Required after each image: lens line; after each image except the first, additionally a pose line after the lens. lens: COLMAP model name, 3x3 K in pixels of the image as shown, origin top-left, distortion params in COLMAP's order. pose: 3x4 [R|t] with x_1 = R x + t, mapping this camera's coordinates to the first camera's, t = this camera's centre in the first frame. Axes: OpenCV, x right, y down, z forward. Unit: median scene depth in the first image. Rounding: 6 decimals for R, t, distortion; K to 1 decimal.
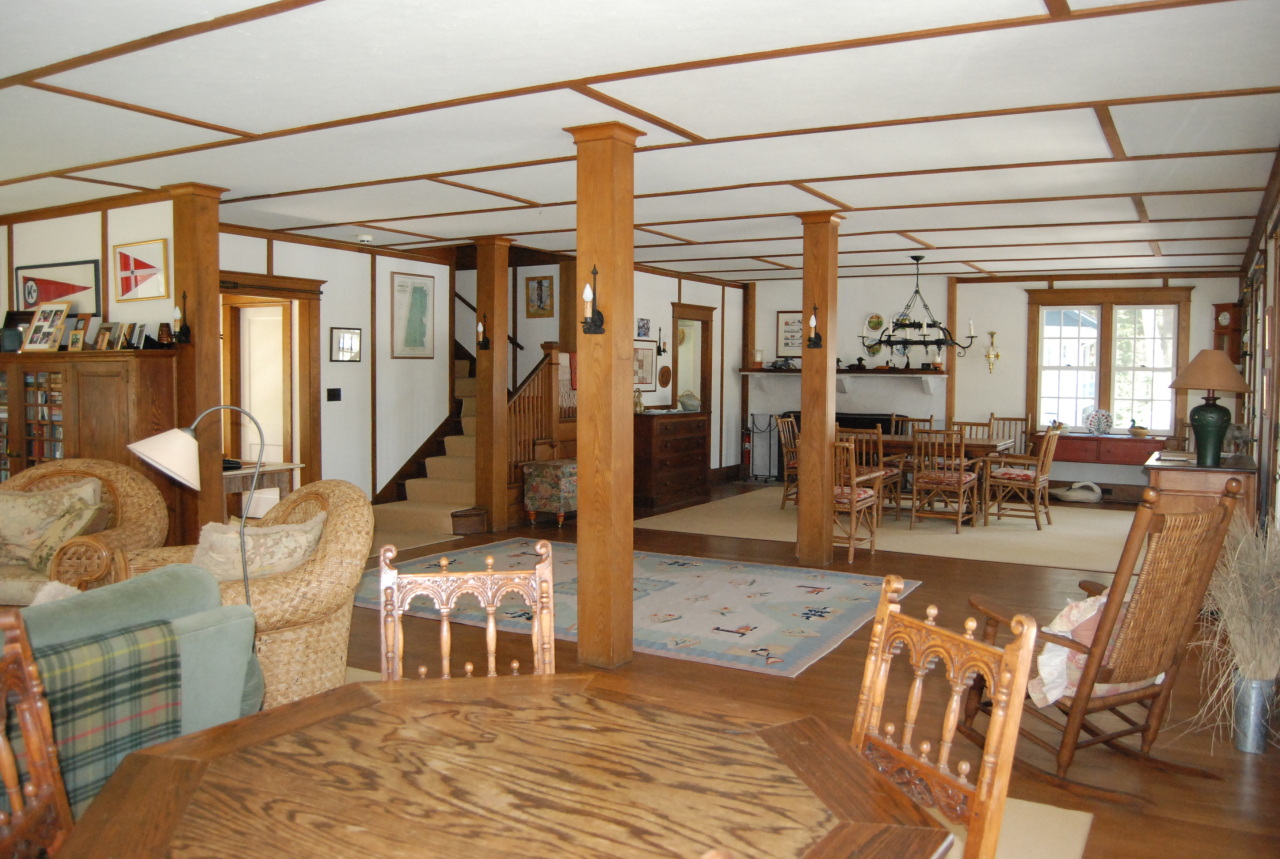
lens RADIAL K [[1032.1, 0, 640.0], [0, 1032.1, 429.5], [0, 0, 1]] dist [-0.076135, 0.011776]
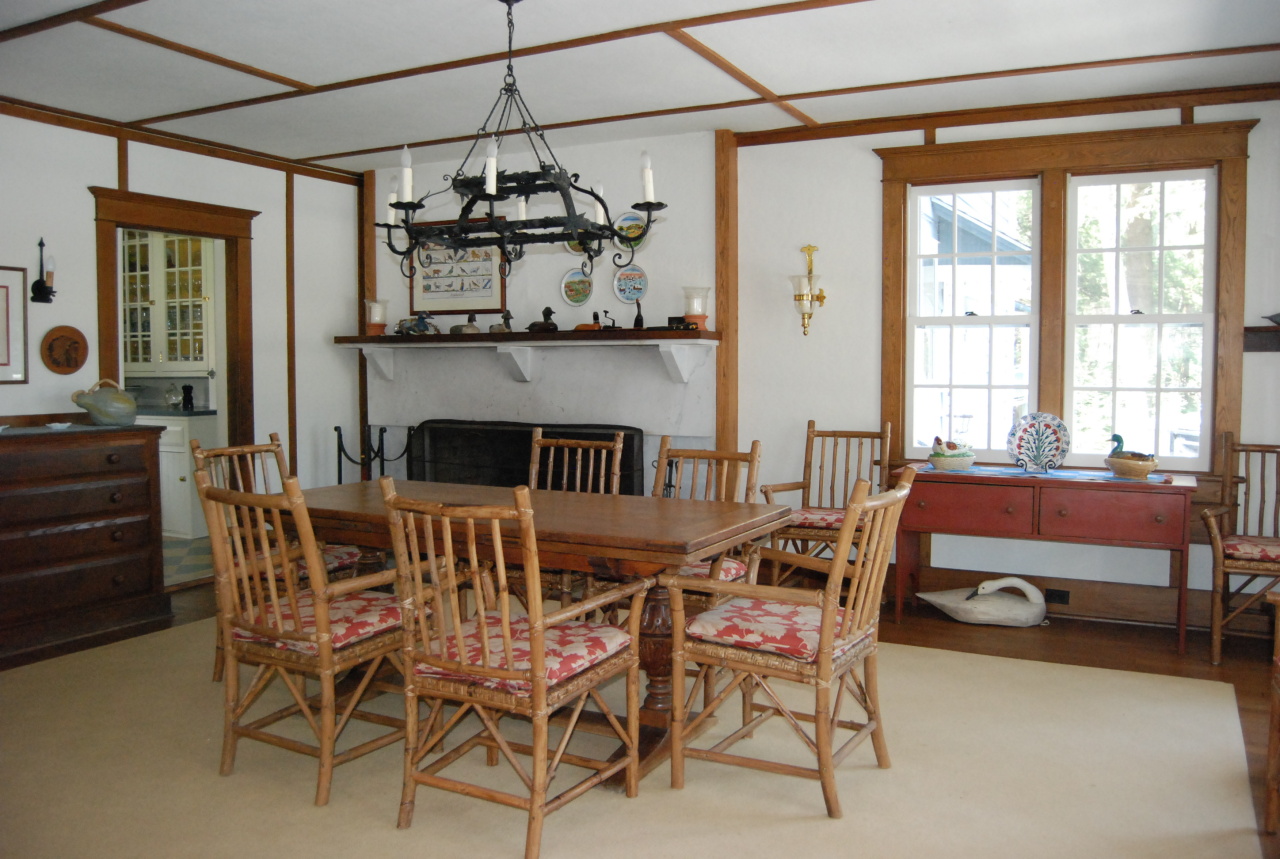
lens RADIAL K [[1032.1, 0, 640.0], [0, 1032.1, 429.5], [0, 0, 1]] dist [-0.076135, 0.011776]
pose [[0.999278, -0.011469, 0.036216, 0.254944], [0.011290, 0.999923, 0.005138, -0.015936], [-0.036272, -0.004726, 0.999331, 0.547730]]
